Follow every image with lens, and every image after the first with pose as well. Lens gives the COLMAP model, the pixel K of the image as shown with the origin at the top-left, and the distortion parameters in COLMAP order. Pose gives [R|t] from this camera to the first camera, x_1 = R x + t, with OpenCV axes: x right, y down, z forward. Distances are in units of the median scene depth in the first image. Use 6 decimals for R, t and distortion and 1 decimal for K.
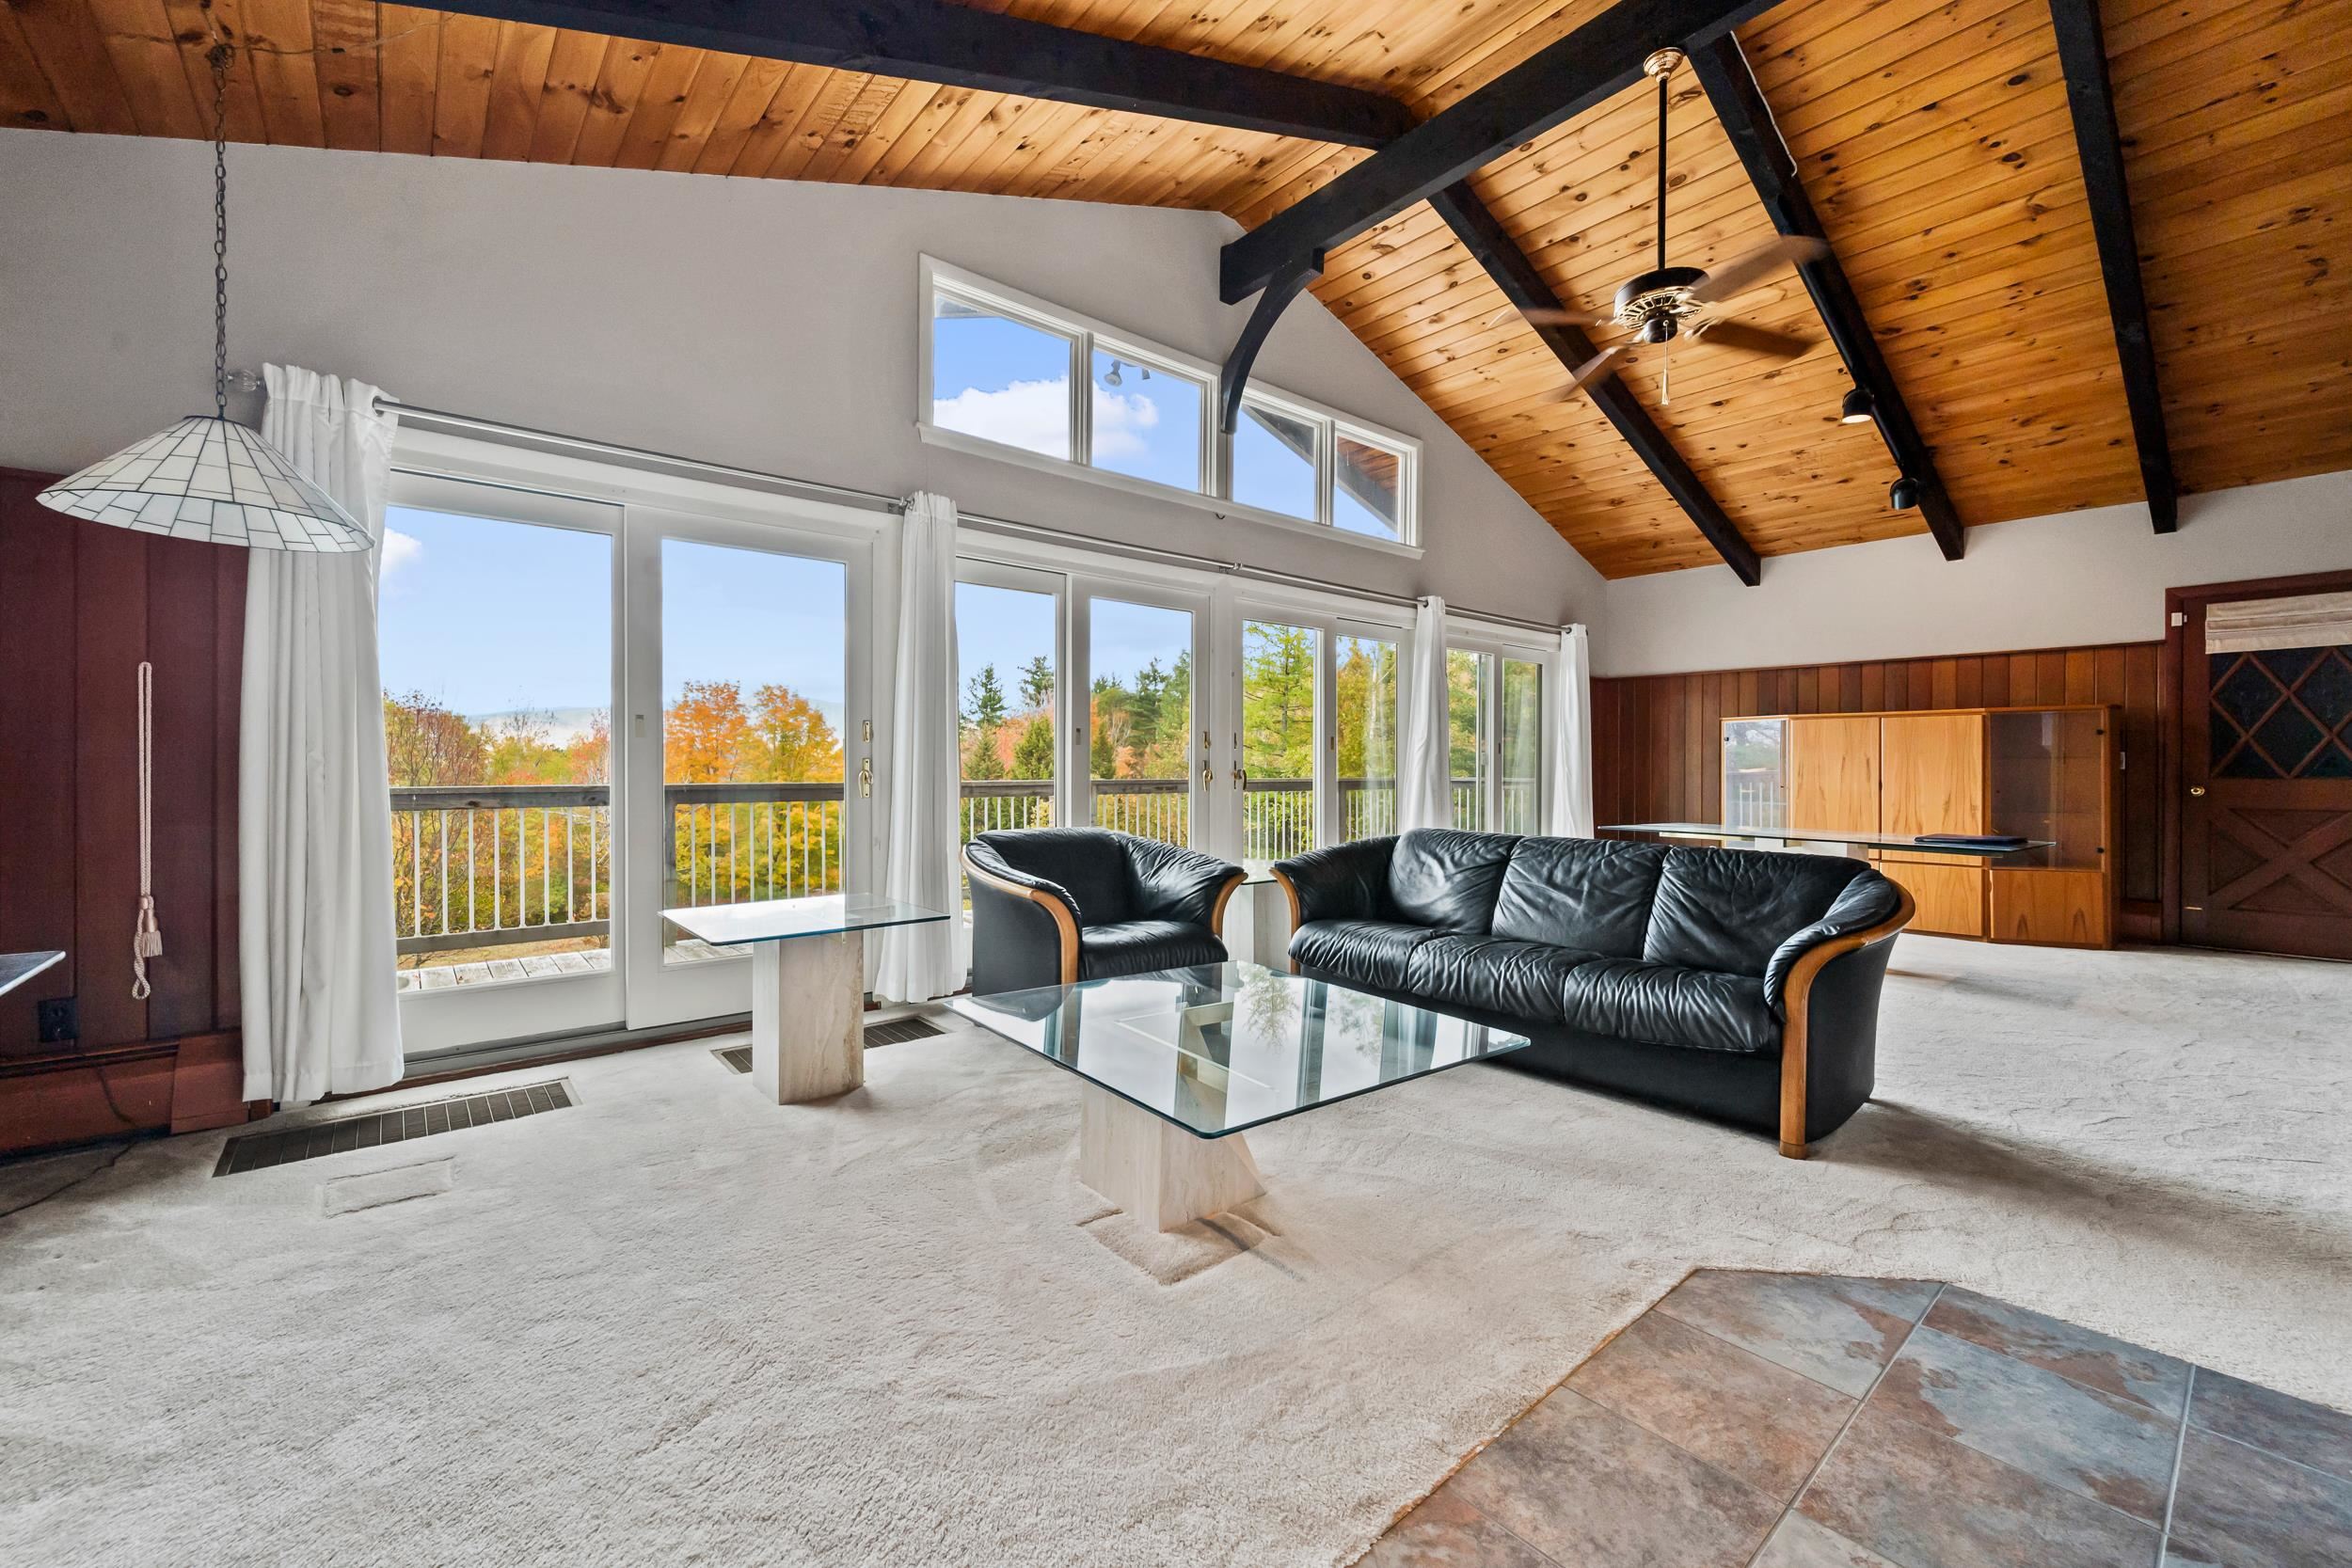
lens RADIAL K [[945.3, 0, 1185.5], [0, 945.3, 754.8], [0, 0, 1]] dist [0.001088, 0.000088]
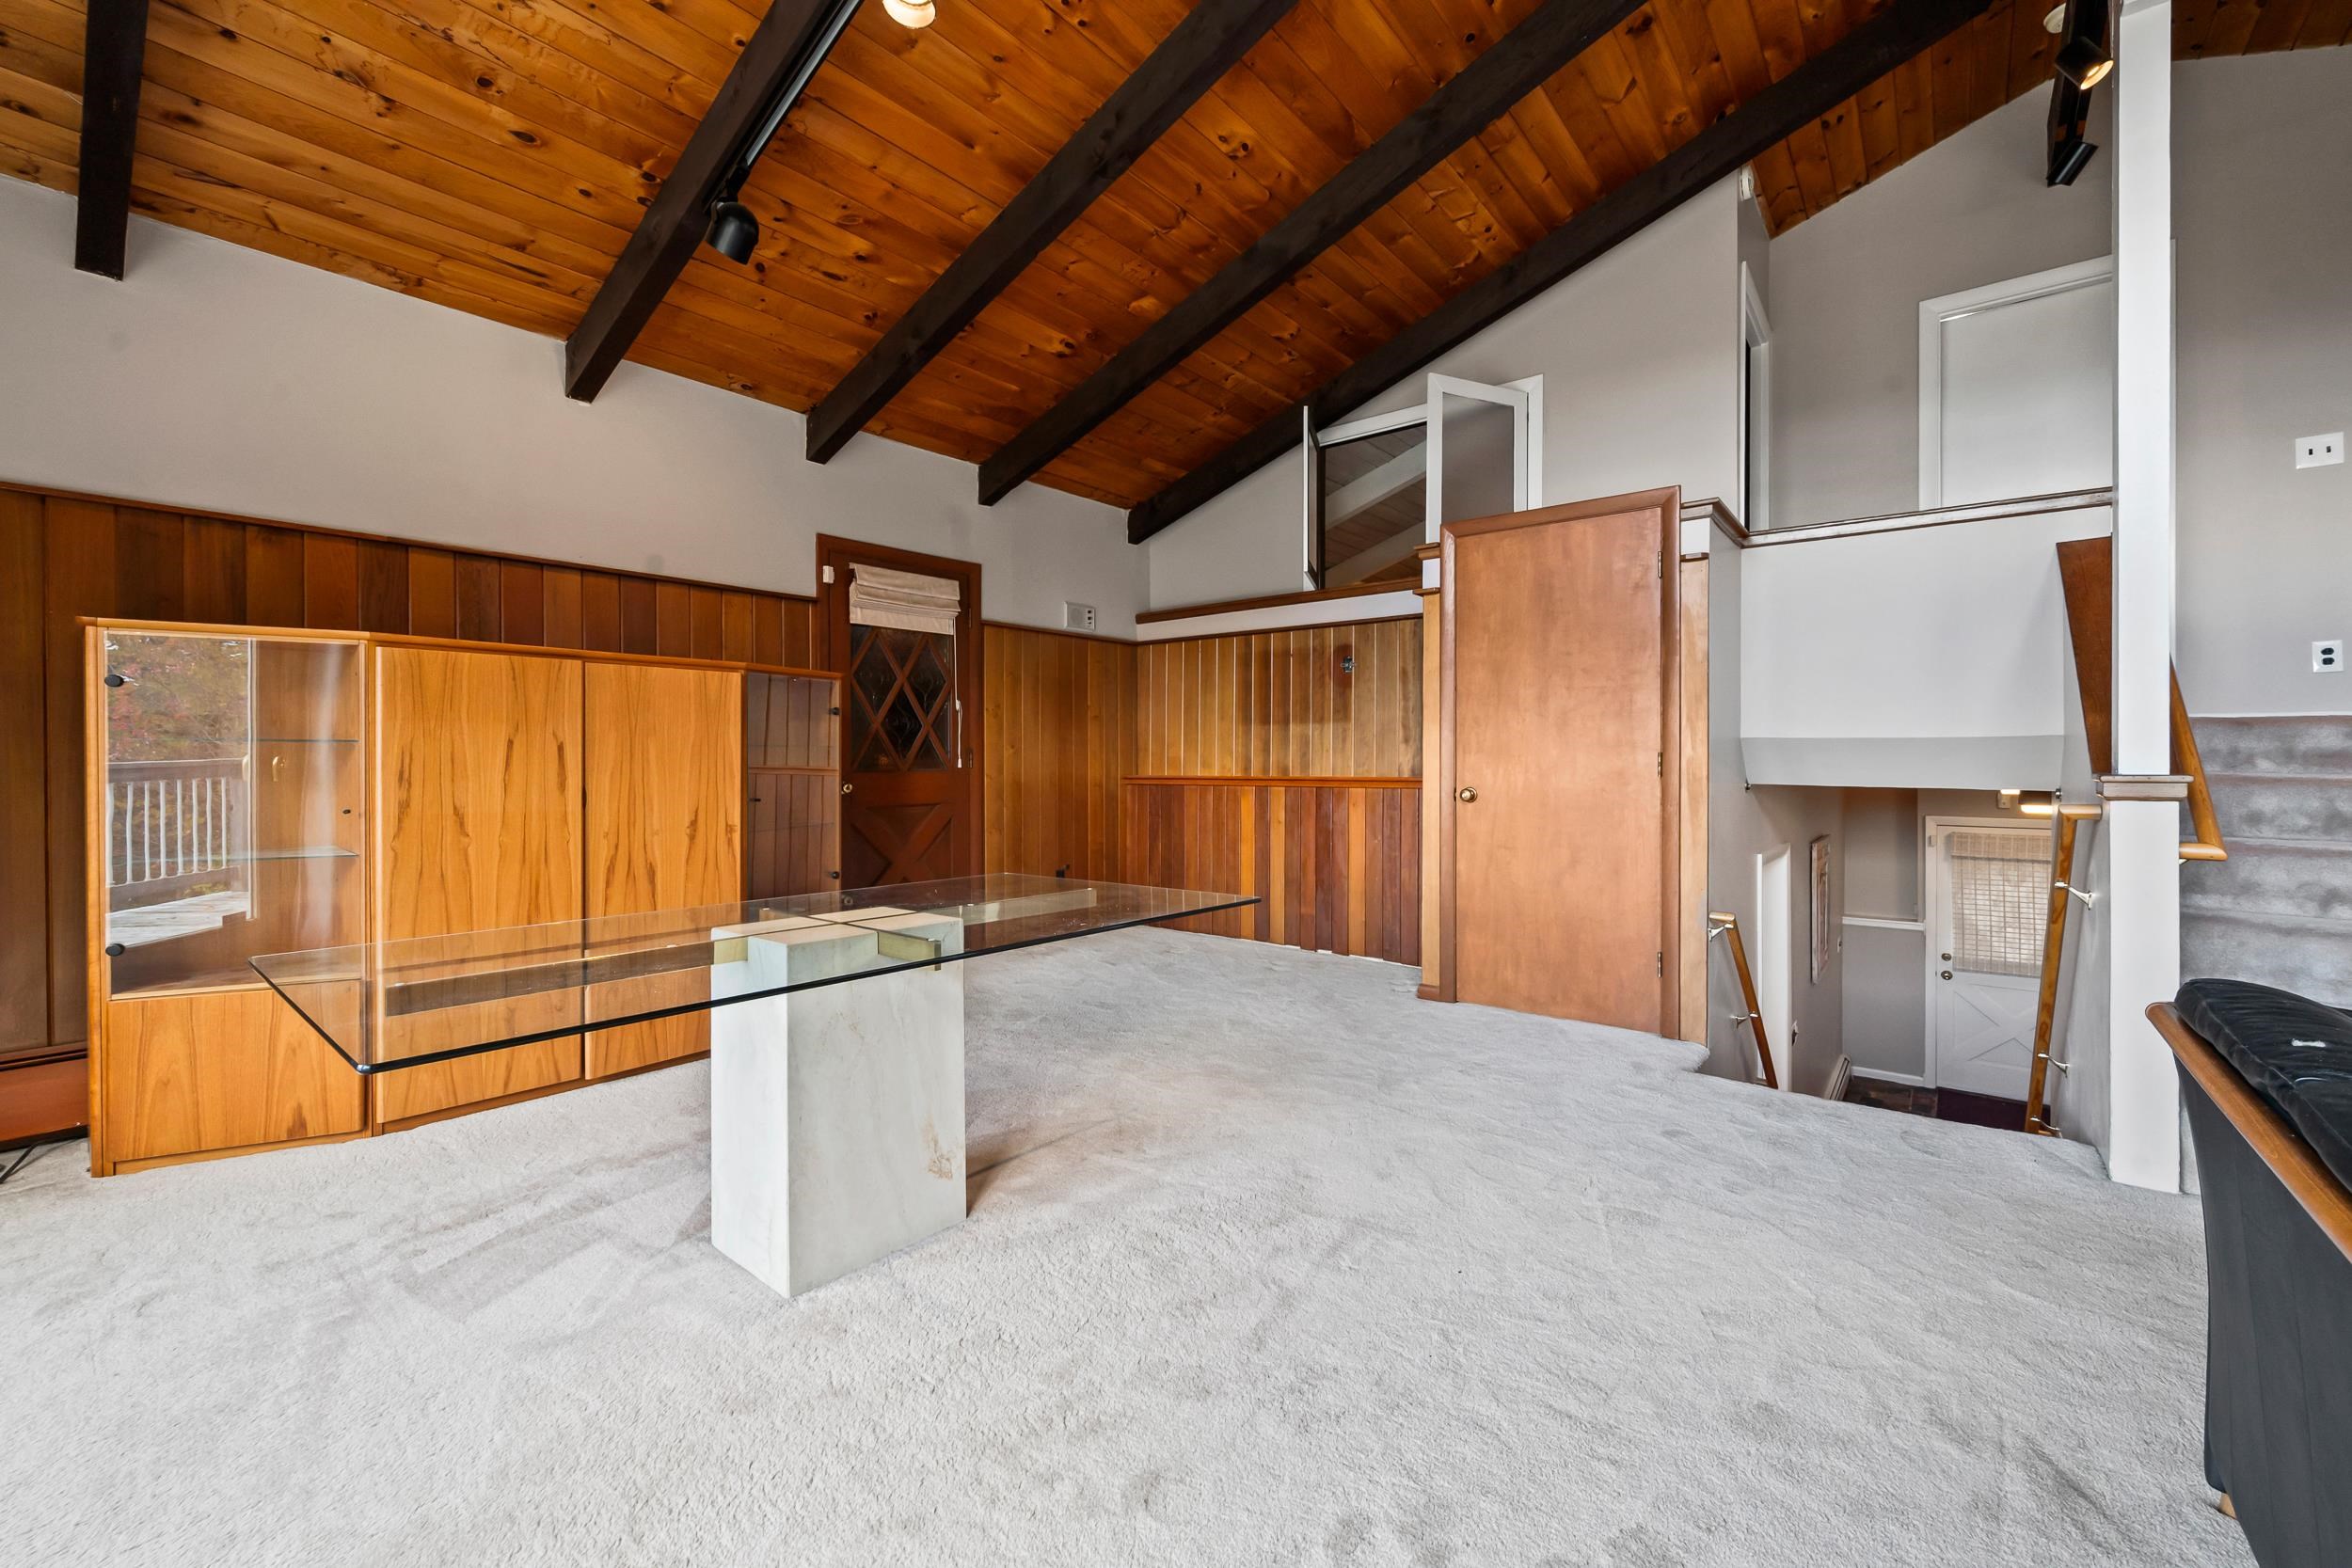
lens RADIAL K [[945.3, 0, 1185.5], [0, 945.3, 754.8], [0, 0, 1]] dist [0.001088, 0.000088]
pose [[-0.193204, -0.002310, 0.981156, 0.193973], [-0.015552, 0.999879, -0.000708, 0.005211], [-0.981035, -0.015396, -0.193217, 0.821199]]
